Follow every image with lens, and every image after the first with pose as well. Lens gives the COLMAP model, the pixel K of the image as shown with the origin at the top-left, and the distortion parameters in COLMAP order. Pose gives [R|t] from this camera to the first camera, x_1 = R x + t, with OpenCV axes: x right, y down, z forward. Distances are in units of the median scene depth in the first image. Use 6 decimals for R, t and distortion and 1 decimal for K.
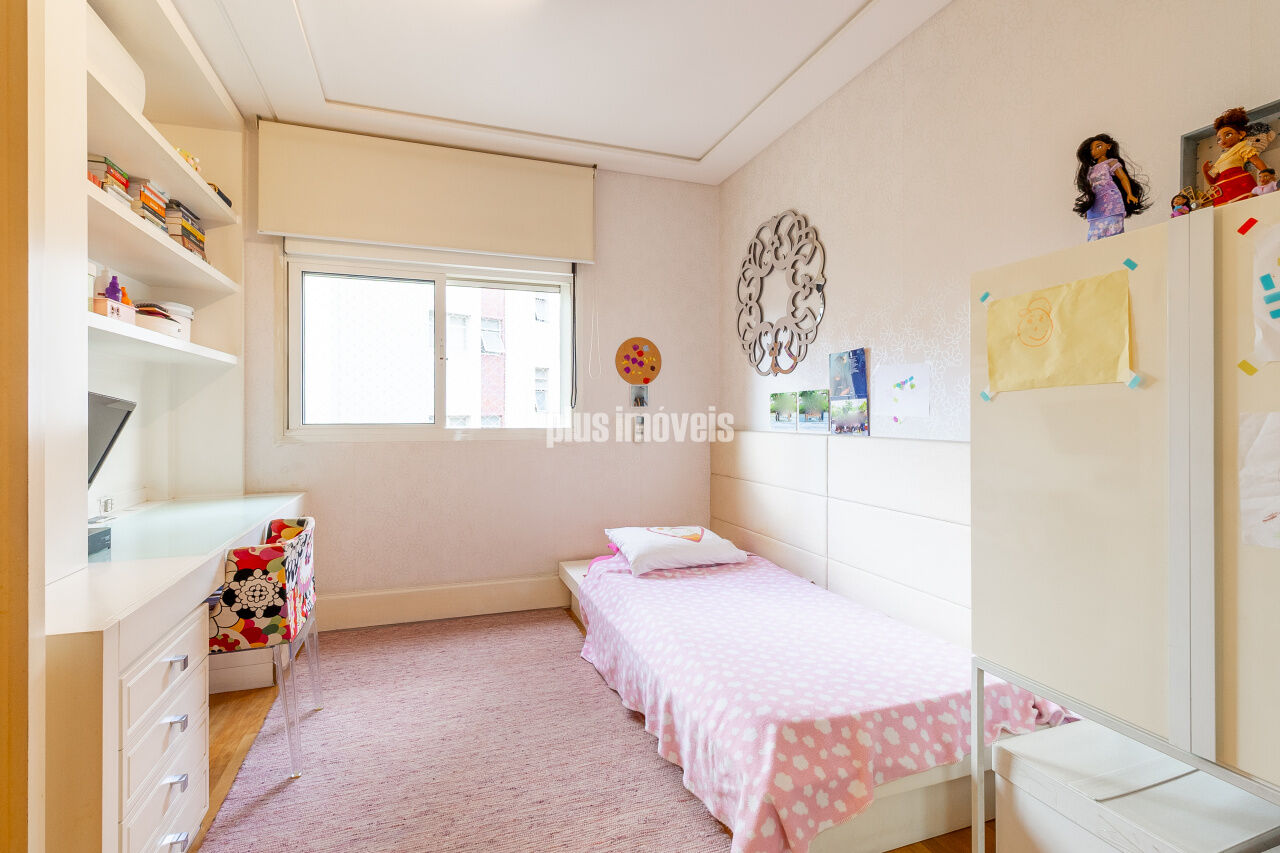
lens RADIAL K [[593.7, 0, 661.9], [0, 593.7, 413.3], [0, 0, 1]] dist [-0.000389, 0.000223]
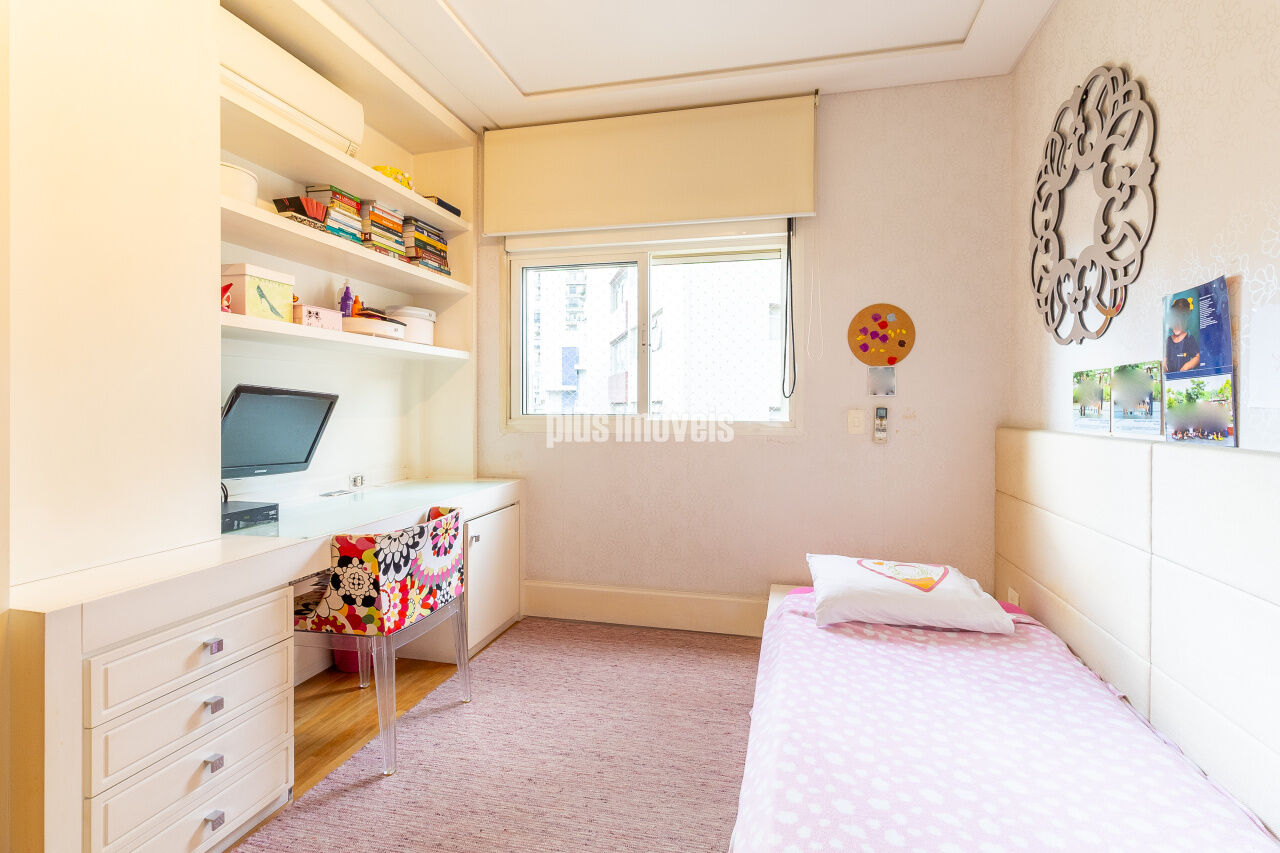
lens RADIAL K [[612.6, 0, 640.6], [0, 612.6, 407.1], [0, 0, 1]] dist [0.001434, 0.000393]
pose [[0.837100, 0.002672, -0.547043, 0.172987], [-0.000558, 0.999992, 0.004030, 0.001399], [0.547049, -0.003068, 0.837095, 0.232146]]
